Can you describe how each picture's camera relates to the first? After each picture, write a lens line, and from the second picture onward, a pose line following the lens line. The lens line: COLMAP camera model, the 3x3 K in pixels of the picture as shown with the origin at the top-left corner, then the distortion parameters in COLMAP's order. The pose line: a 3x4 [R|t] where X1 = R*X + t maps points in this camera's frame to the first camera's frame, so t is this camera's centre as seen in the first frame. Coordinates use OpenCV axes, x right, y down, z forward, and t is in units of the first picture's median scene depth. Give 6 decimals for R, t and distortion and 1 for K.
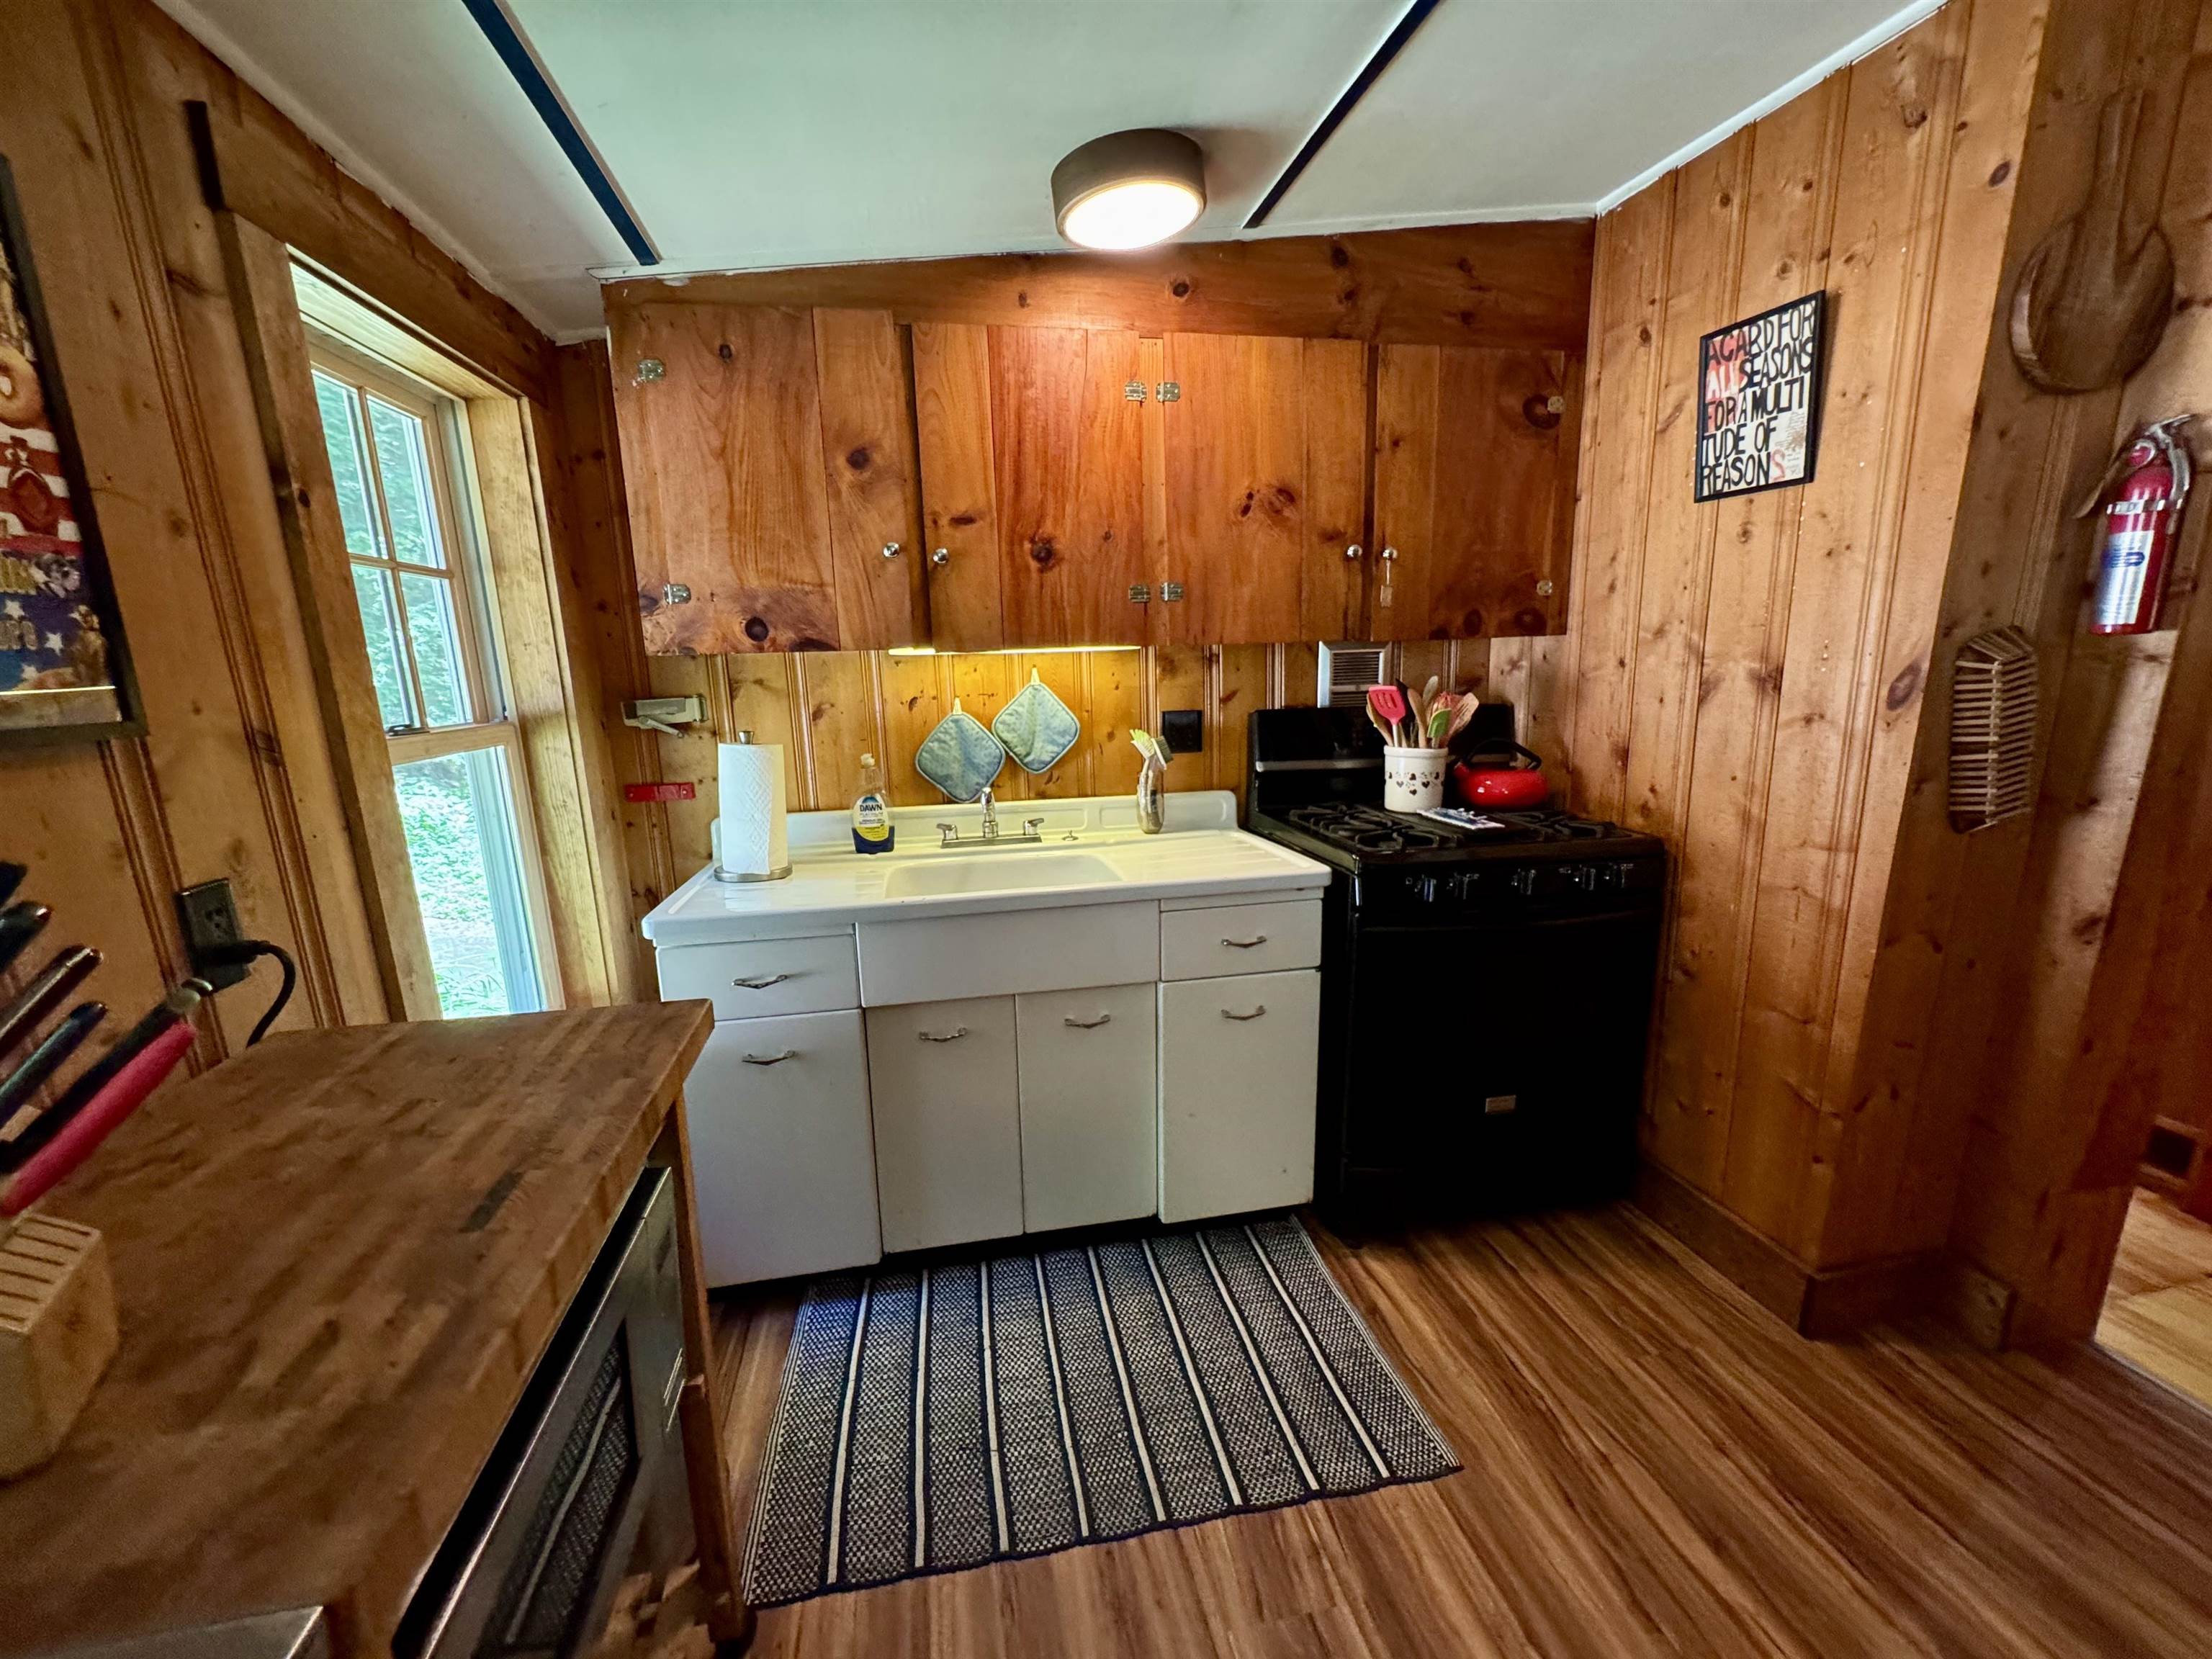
lens RADIAL K [[880.4, 0, 1109.4], [0, 880.4, 833.4], [0, 0, 1]] dist [-0.000219, 0.000012]
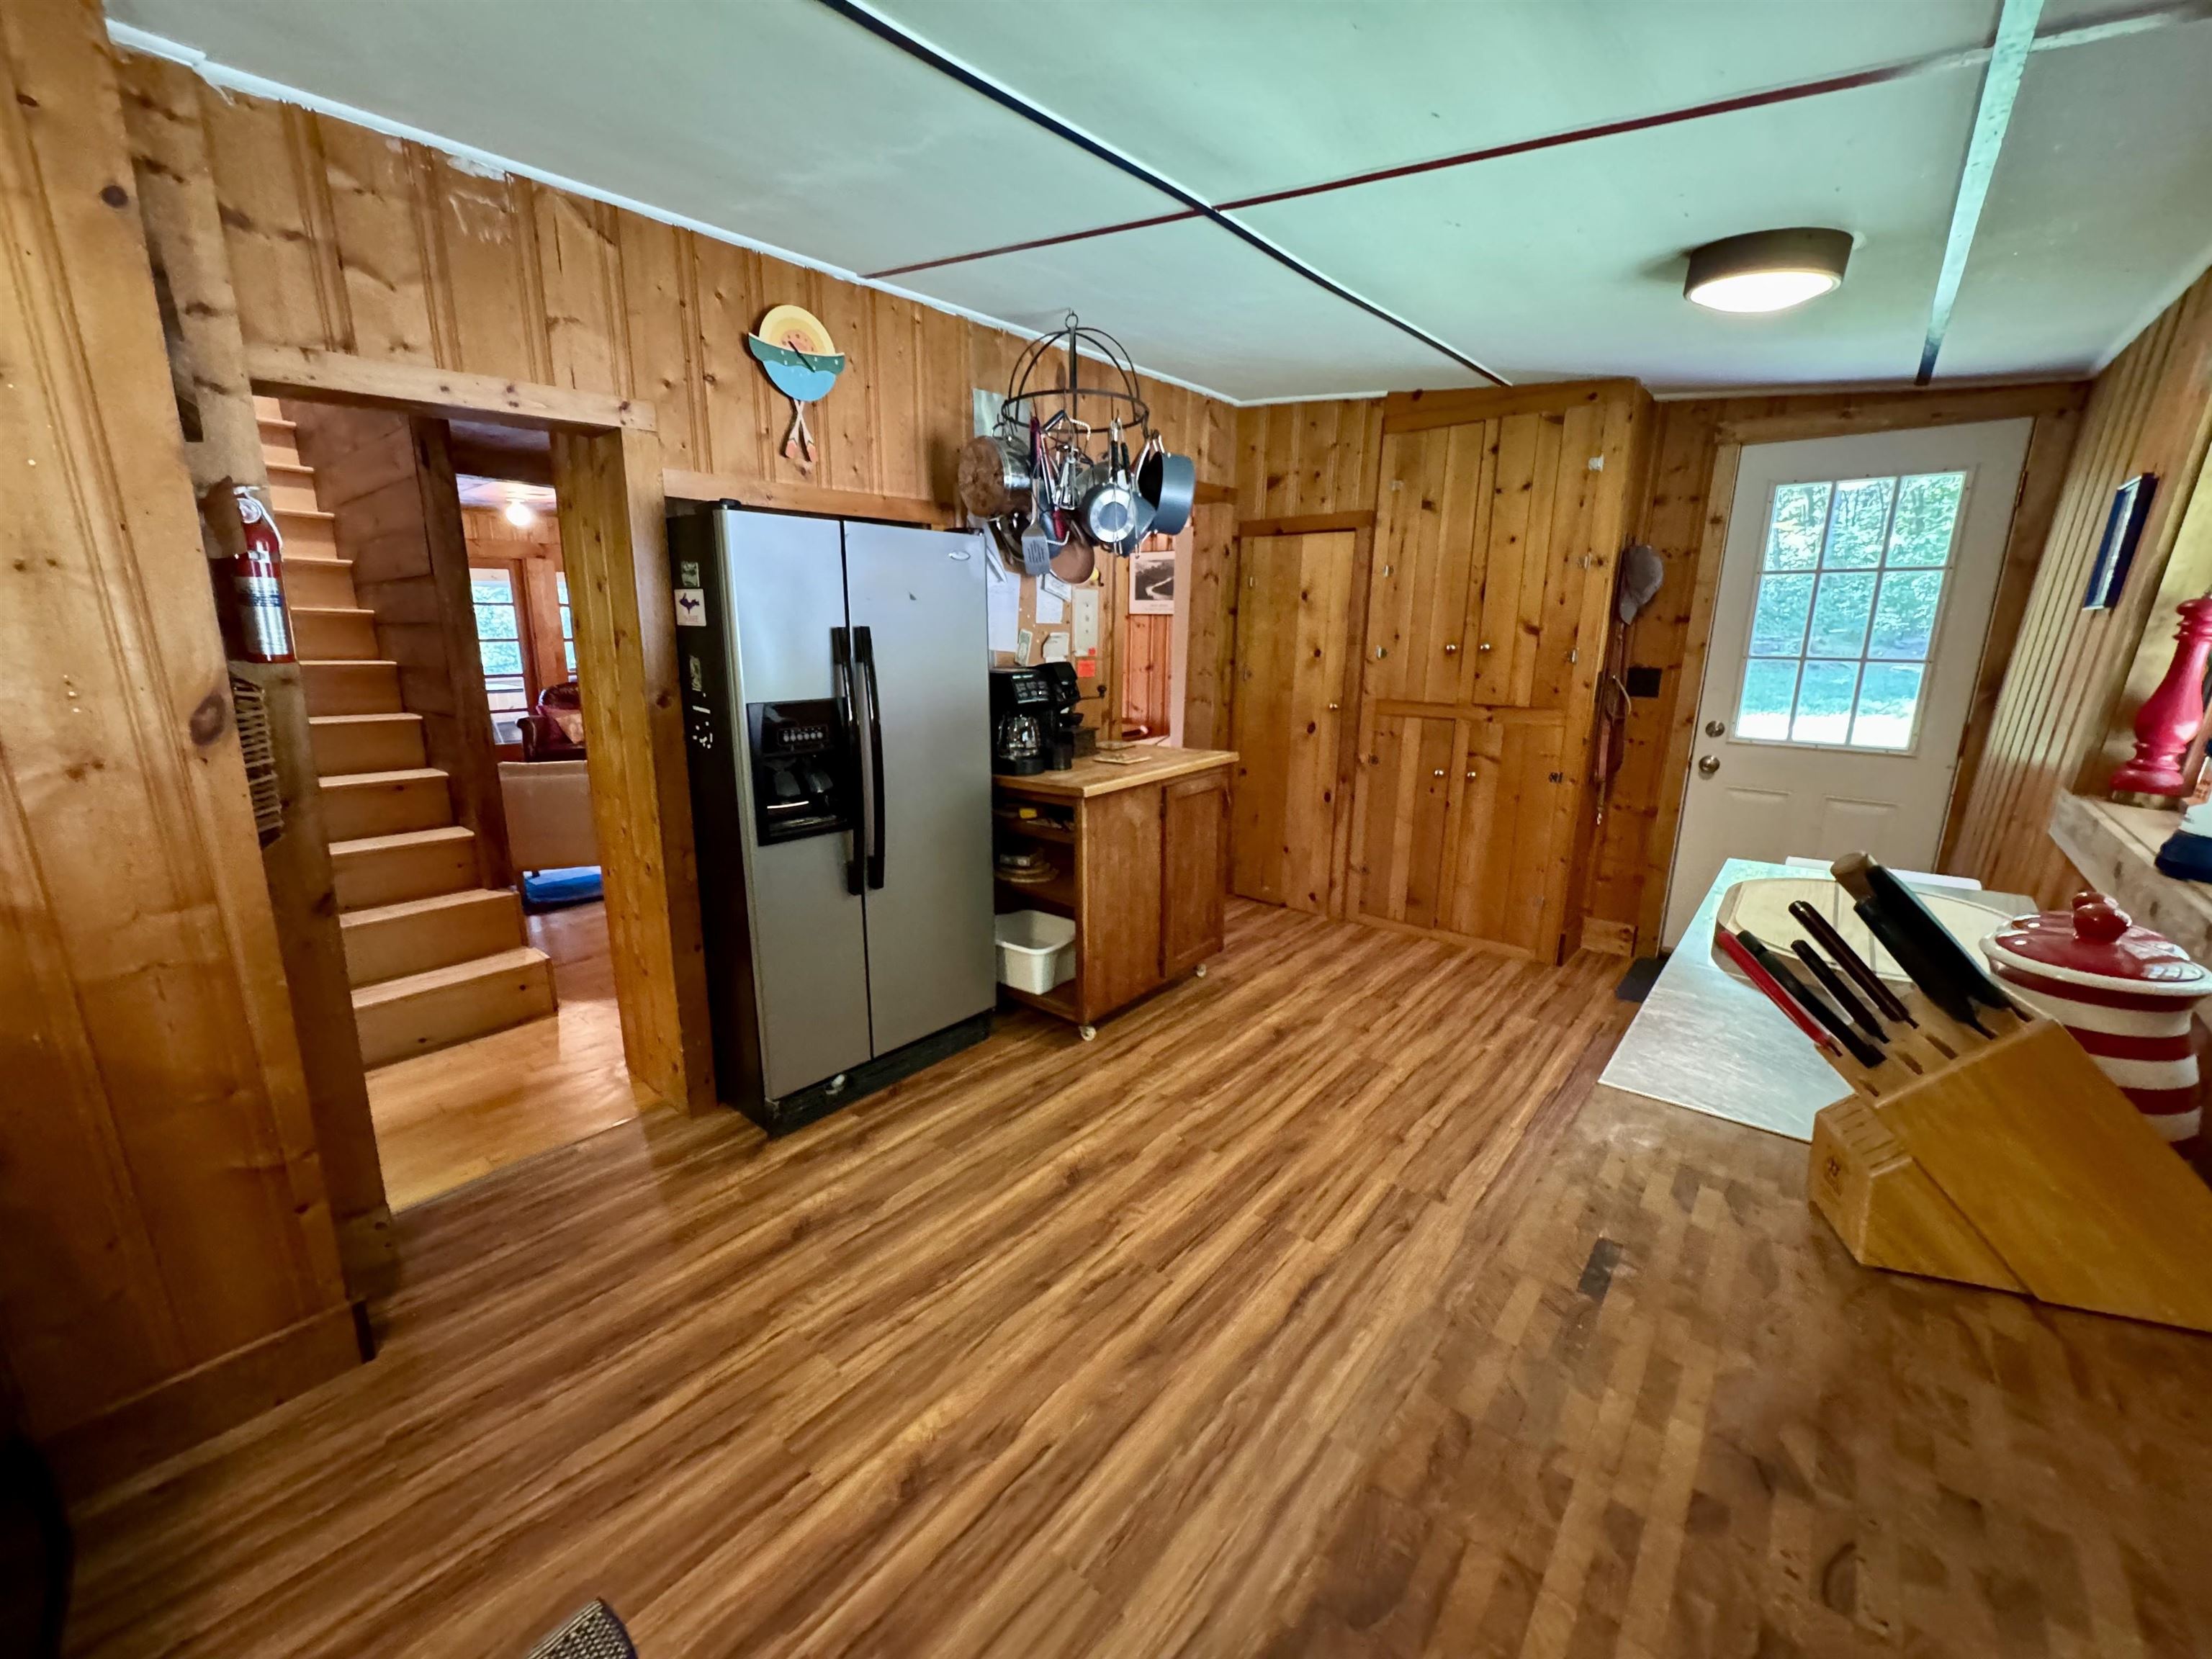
lens RADIAL K [[883.5, 0, 1108.3], [0, 883.5, 830.8], [0, 0, 1]] dist [-0.003888, 0.000371]
pose [[-0.618687, -0.164995, 0.768116, -0.465009], [0.165499, 0.928388, 0.332725, -0.210962], [-0.768008, 0.332975, -0.547075, 0.809103]]
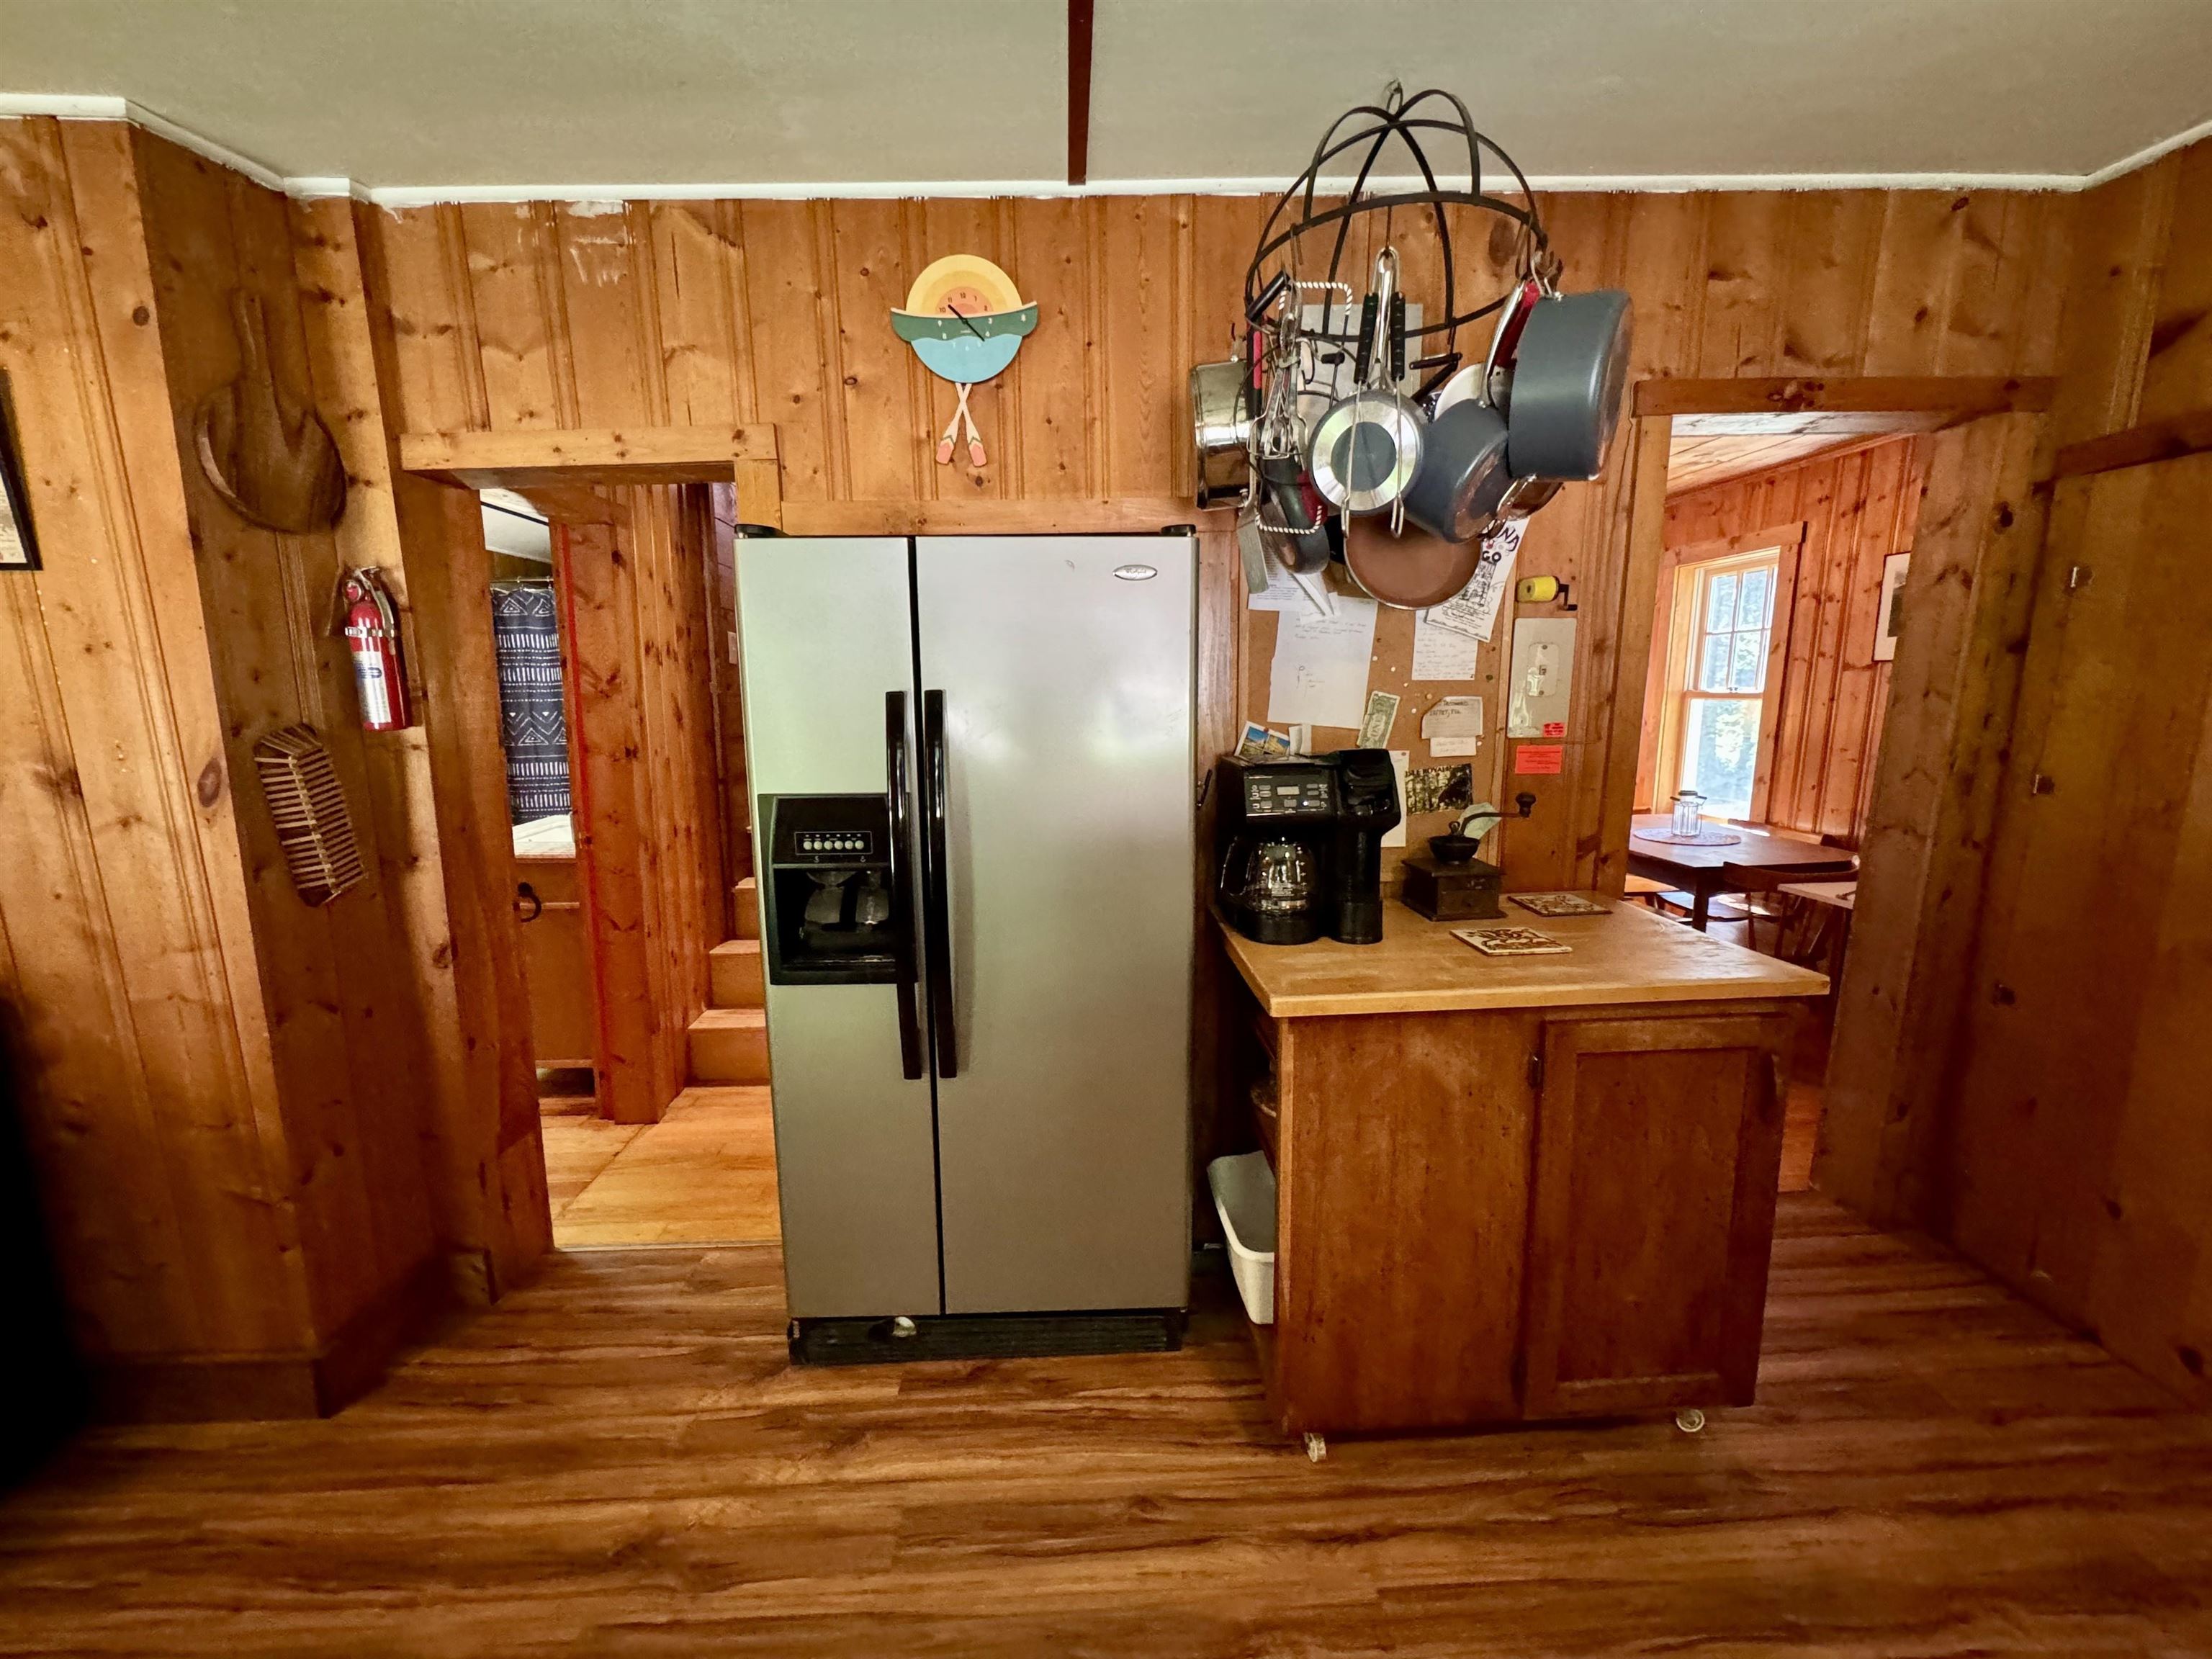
lens RADIAL K [[876.6, 0, 1109.0], [0, 876.6, 830.1], [0, 0, 1]] dist [-0.001626, 0.000186]
pose [[0.169907, -0.142498, 0.975103, 0.069298], [0.207228, 0.972532, 0.106013, -0.003682], [-0.963425, 0.184057, 0.194770, -0.209633]]
